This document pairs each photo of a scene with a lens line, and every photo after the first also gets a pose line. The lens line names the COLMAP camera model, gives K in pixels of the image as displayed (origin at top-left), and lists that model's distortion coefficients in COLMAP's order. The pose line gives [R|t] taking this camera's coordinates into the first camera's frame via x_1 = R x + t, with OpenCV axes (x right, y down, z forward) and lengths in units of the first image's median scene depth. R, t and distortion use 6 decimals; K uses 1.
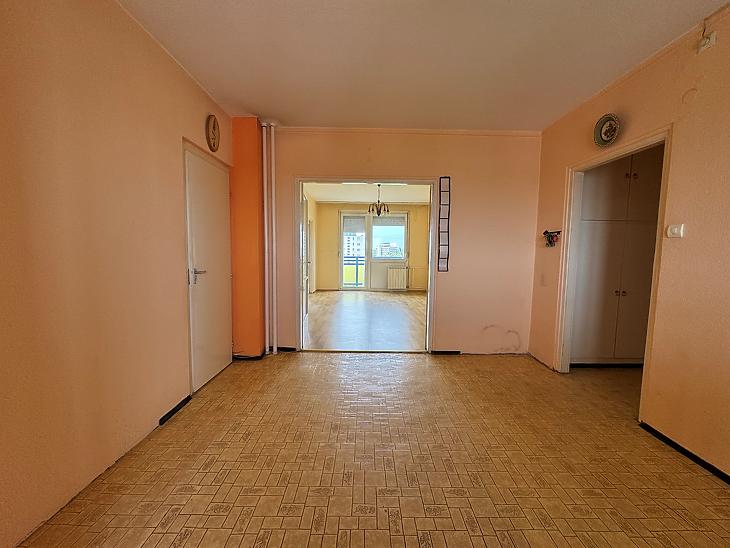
lens RADIAL K [[291.6, 0, 367.2], [0, 291.6, 273.2], [0, 0, 1]] dist [-0.004806, 0.000400]
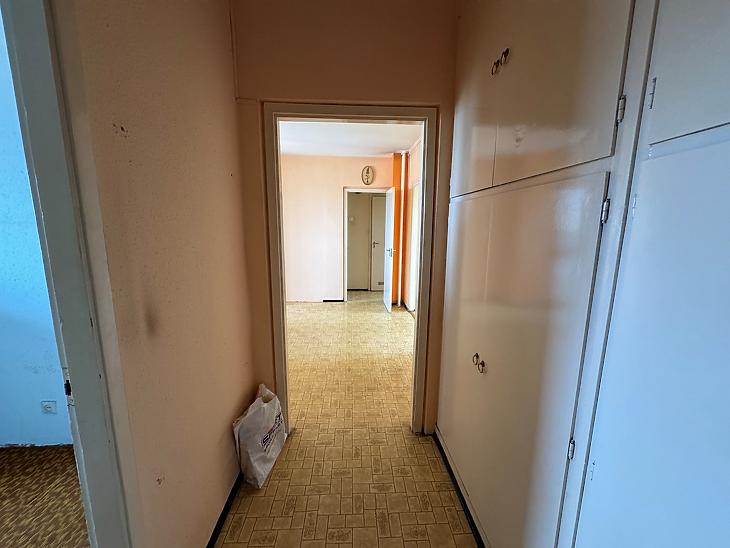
lens RADIAL K [[291.6, 0, 364.3], [0, 291.6, 274.1], [0, 0, 1]] dist [-0.004806, 0.000400]
pose [[0.035543, 0.149498, -0.988123, 0.444303], [-0.086537, 0.985494, 0.145988, -0.036410], [0.995614, 0.080321, 0.047964, 0.283802]]
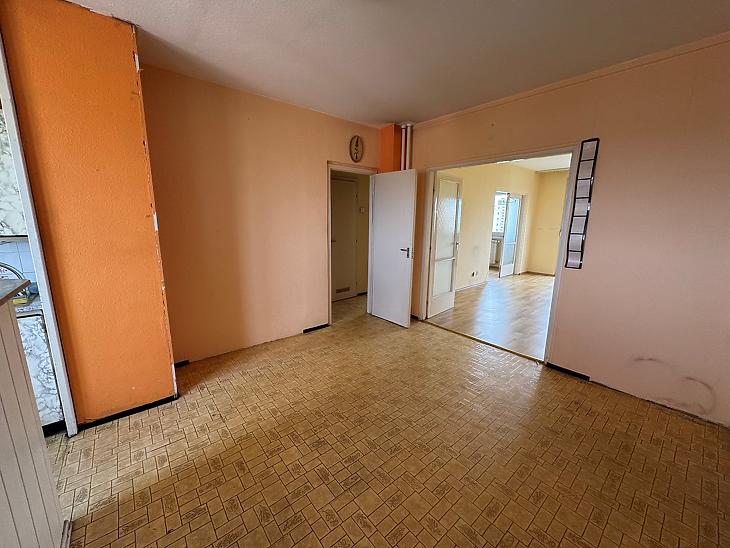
lens RADIAL K [[291.6, 0, 364.5], [0, 291.6, 274.3], [0, 0, 1]] dist [-0.004806, 0.000400]
pose [[0.636347, 0.141370, -0.758339, 0.194108], [-0.063383, 0.989322, 0.131243, -0.022180], [0.768795, -0.035450, 0.638512, 0.035393]]
